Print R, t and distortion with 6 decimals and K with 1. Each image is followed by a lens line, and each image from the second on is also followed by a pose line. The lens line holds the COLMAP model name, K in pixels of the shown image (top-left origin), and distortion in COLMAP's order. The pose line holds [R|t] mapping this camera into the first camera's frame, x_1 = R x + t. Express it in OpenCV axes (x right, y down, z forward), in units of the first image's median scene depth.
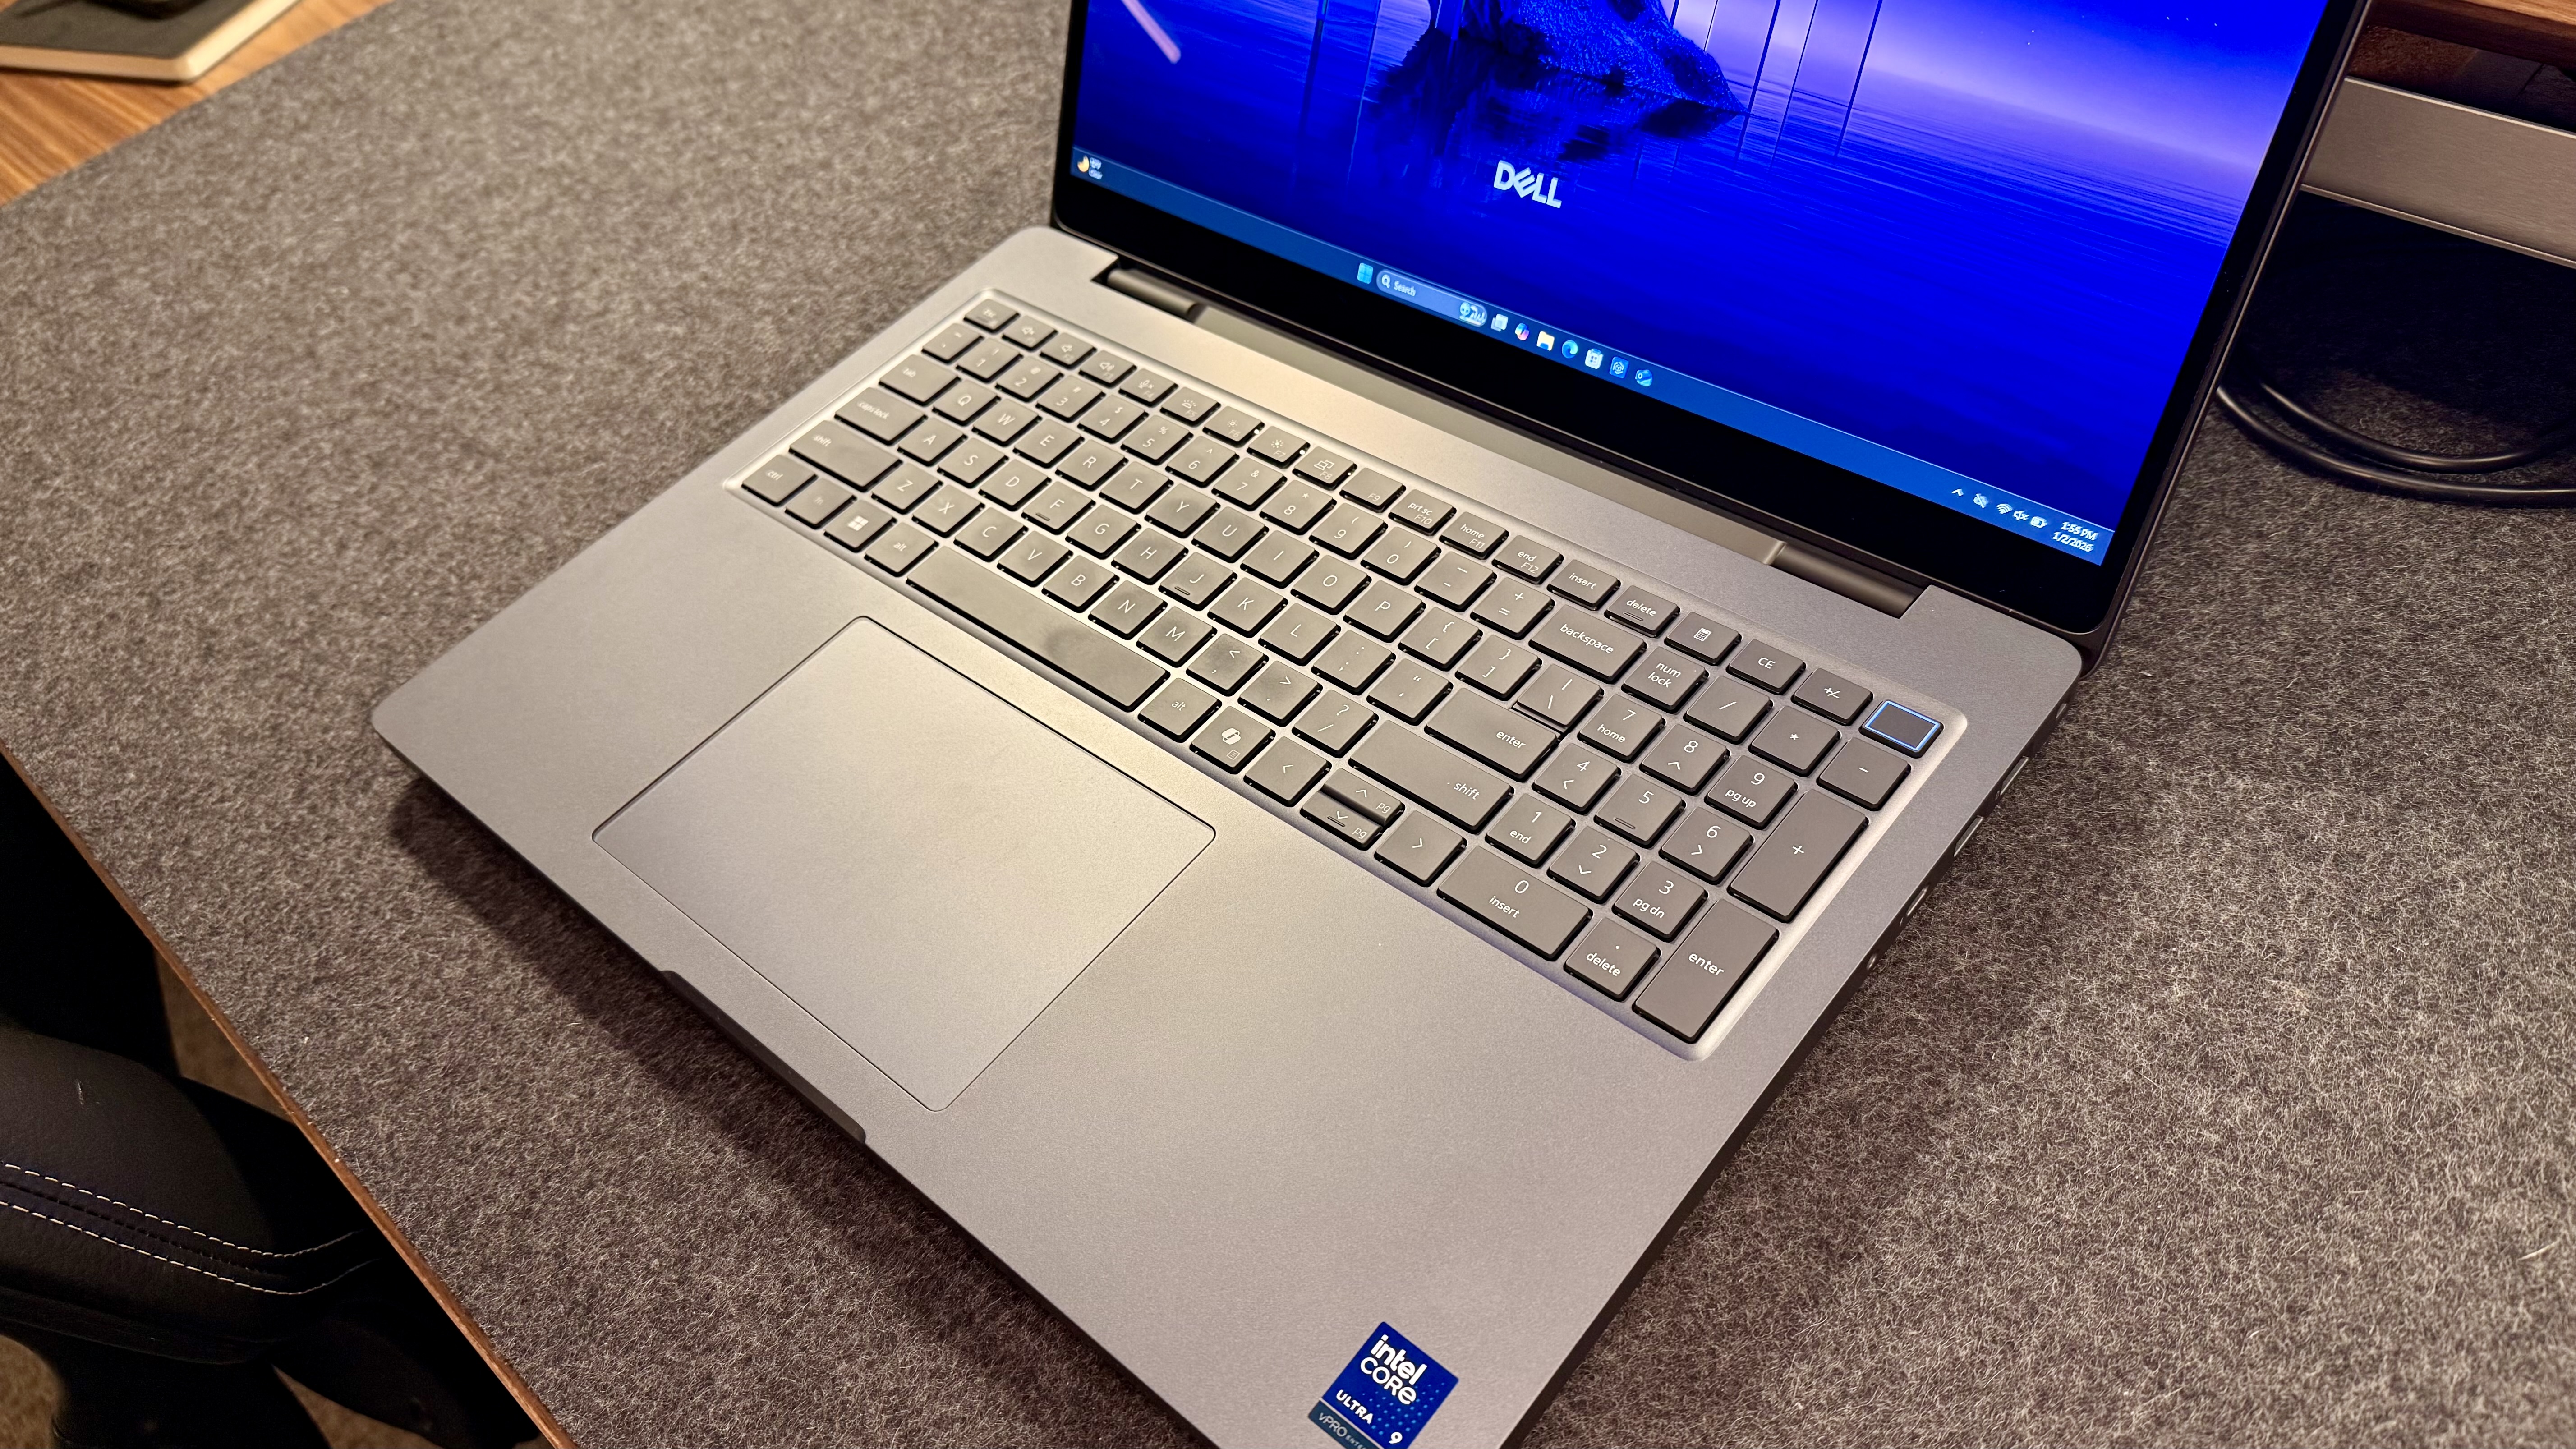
lens RADIAL K [[1886.1, 0, 1338.4], [0, 1886.1, 685.0], [0, 0, 1]] dist [0.014733, -0.046557]
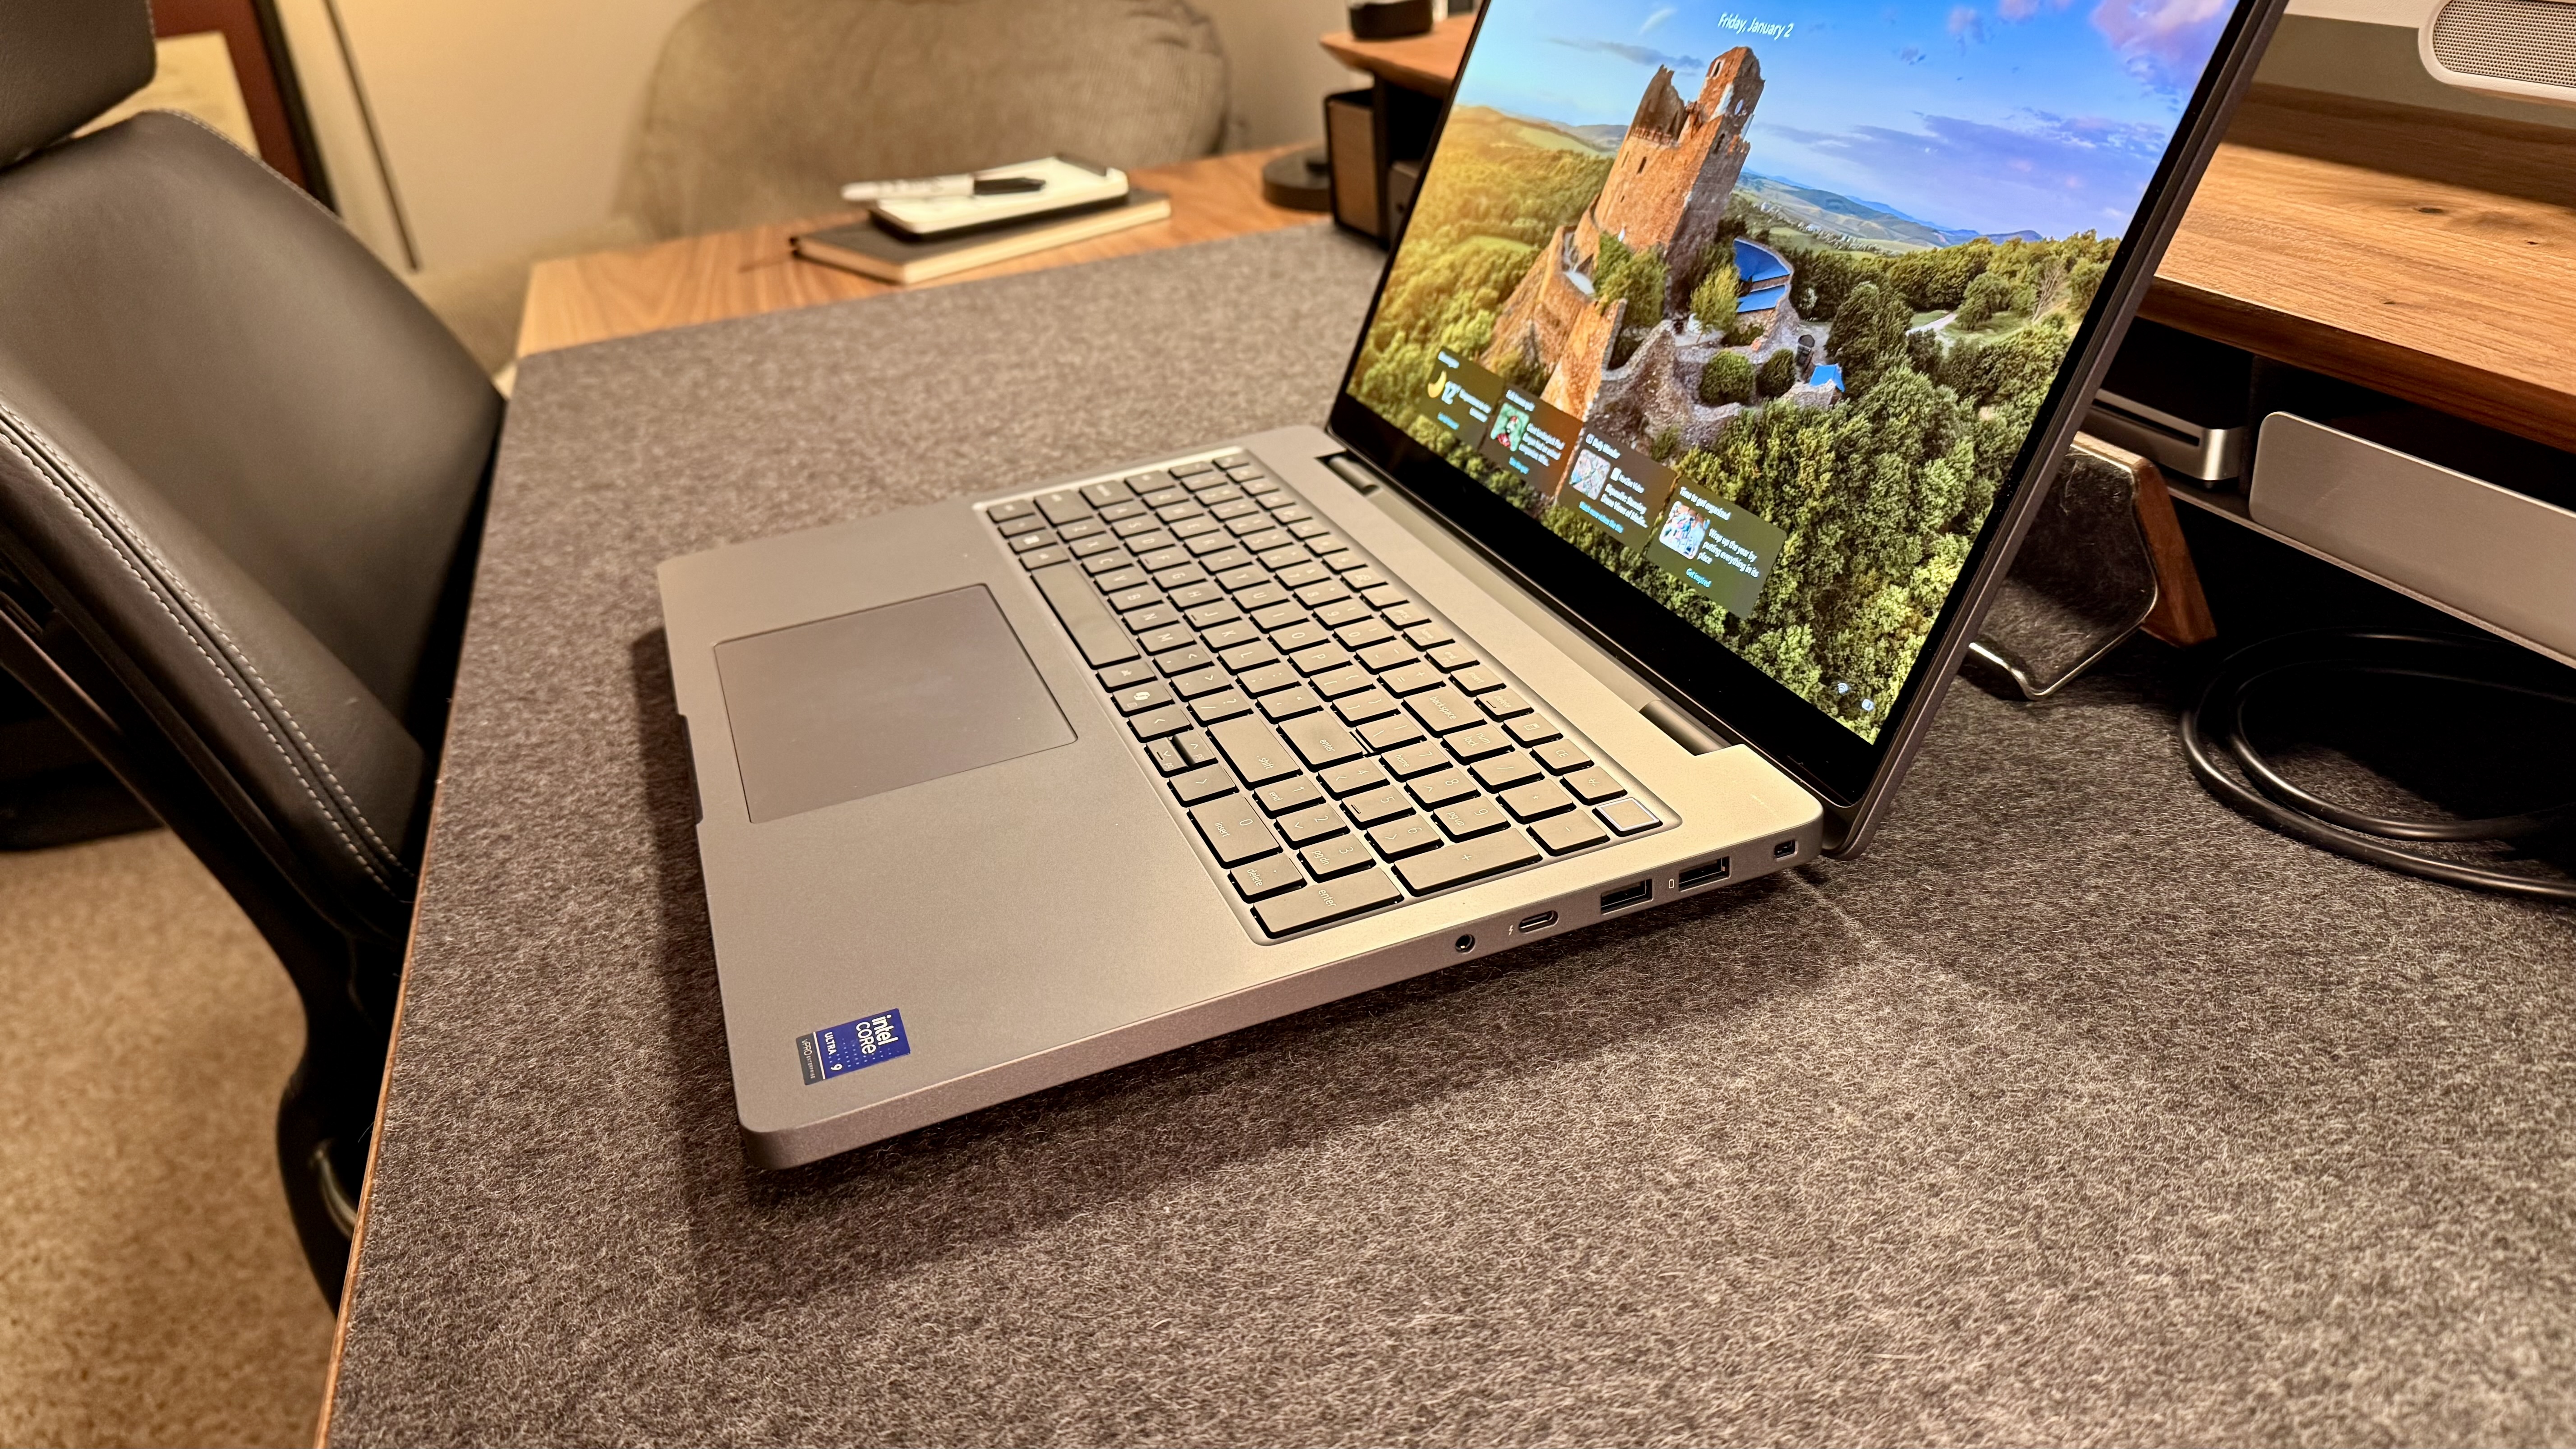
lens RADIAL K [[1886.1, 0, 1341.7], [0, 1886.1, 750.3], [0, 0, 1]] dist [0.014733, -0.046557]
pose [[0.875647, 0.275019, -0.396998, 0.545600], [-0.376093, 0.904006, -0.203290, 0.256537], [0.302980, 0.327319, 0.895023, -0.023547]]
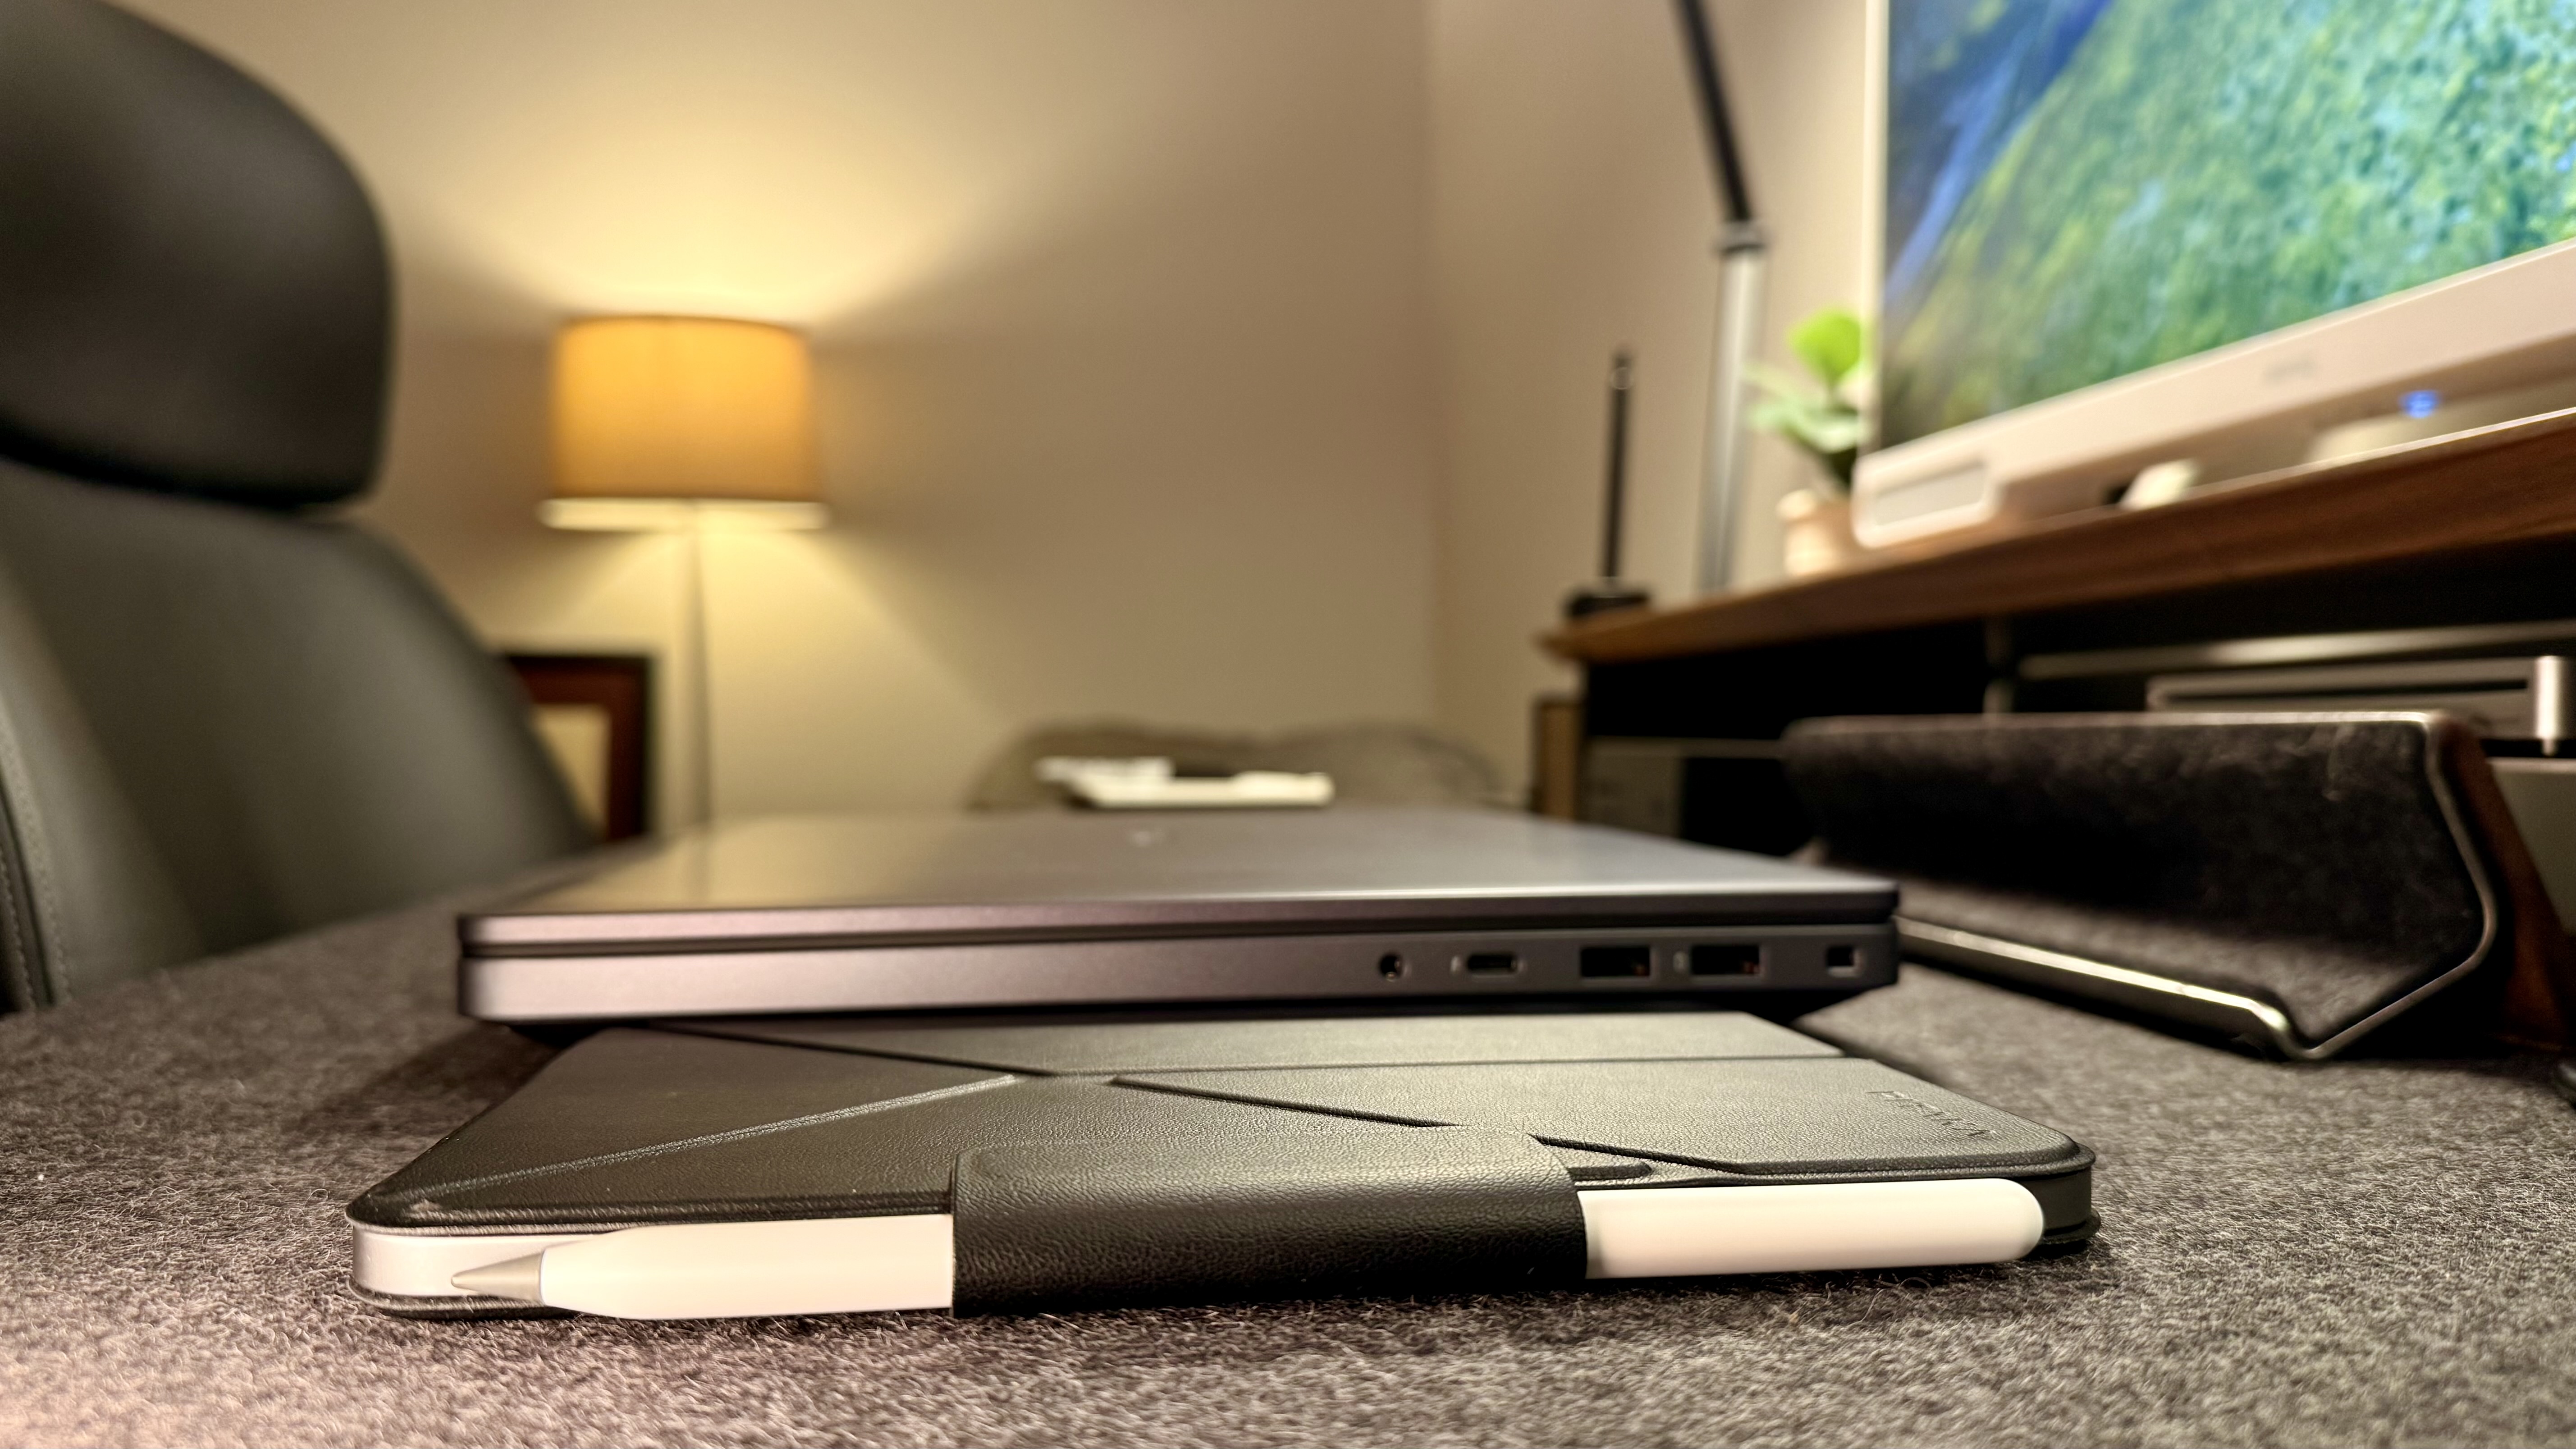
lens RADIAL K [[1886.1, 0, 1313.8], [0, 1886.1, 737.6], [0, 0, 1]] dist [0.014733, -0.046557]
pose [[0.744412, 0.131128, -0.654718, 0.631863], [-0.557863, 0.660965, -0.501910, 0.332300], [0.366932, 0.738871, 0.565182, 0.507778]]
